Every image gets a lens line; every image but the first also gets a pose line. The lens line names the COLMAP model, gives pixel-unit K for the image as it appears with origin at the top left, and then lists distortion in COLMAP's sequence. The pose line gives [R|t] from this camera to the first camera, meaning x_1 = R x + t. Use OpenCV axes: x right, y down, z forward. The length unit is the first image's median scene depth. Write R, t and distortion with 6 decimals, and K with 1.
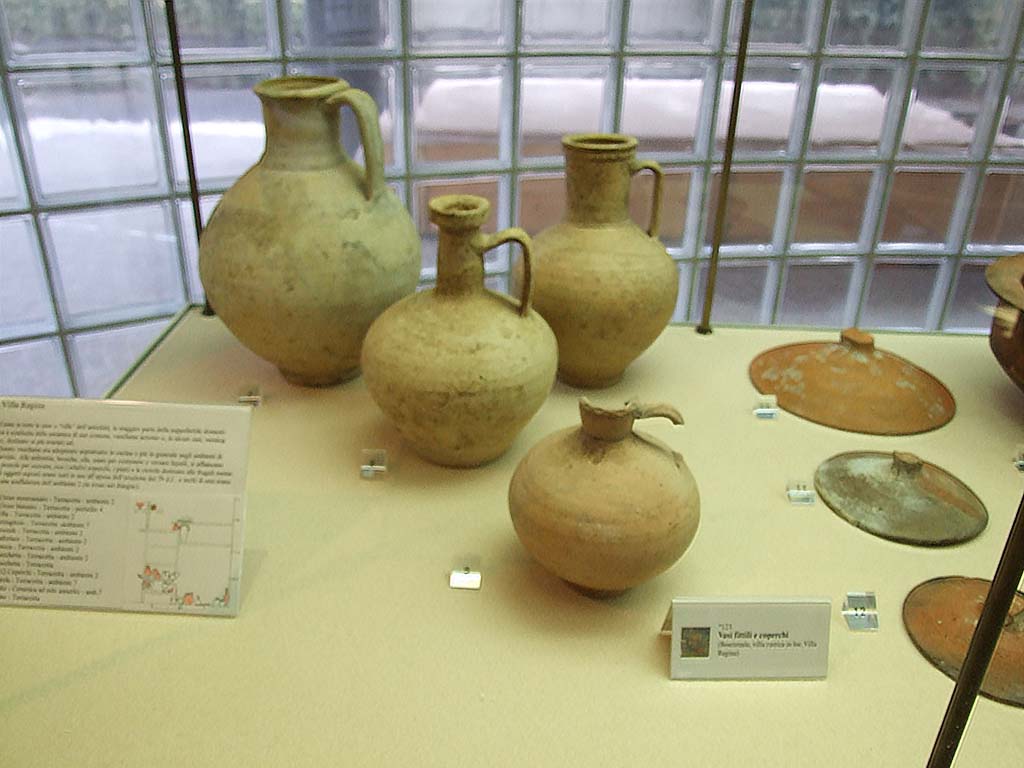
lens RADIAL K [[874.3, 0, 509.9], [0, 874.3, 380.2], [0, 0, 1]] dist [-0.029119, 0.017773]
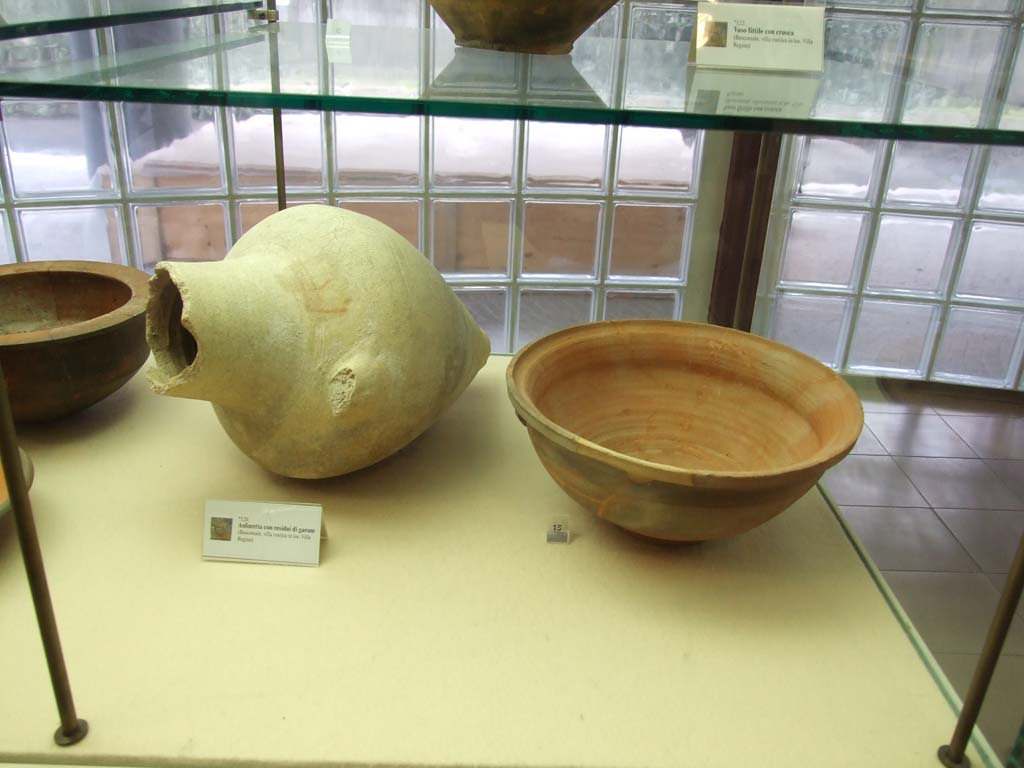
lens RADIAL K [[874.3, 0, 507.1], [0, 874.3, 376.9], [0, 0, 1]] dist [-0.029119, 0.017773]
pose [[0.999521, 0.007073, 0.030121, 1.193118], [-0.005674, 0.998912, -0.046289, 0.053156], [-0.030416, 0.046096, 0.998474, -0.150070]]
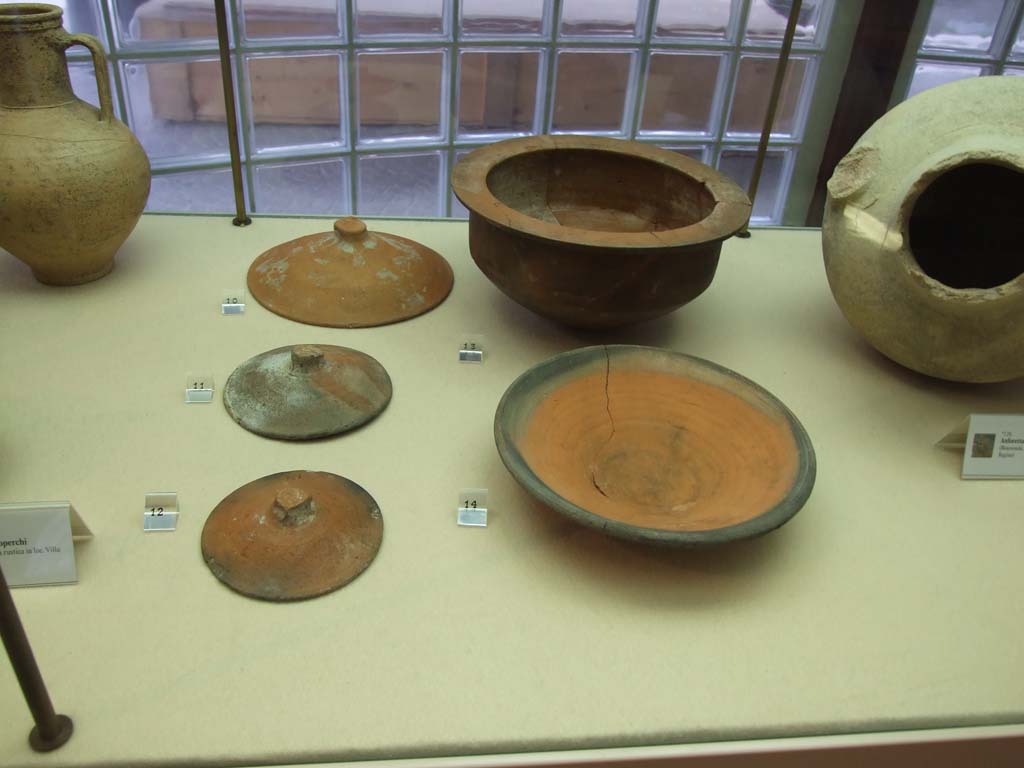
lens RADIAL K [[874.3, 0, 516.8], [0, 874.3, 378.7], [0, 0, 1]] dist [-0.029119, 0.017773]
pose [[0.990839, -0.033707, 0.130772, 0.457611], [0.017724, 0.992432, 0.121513, 0.003911], [-0.133878, -0.118082, 0.983938, 0.002269]]
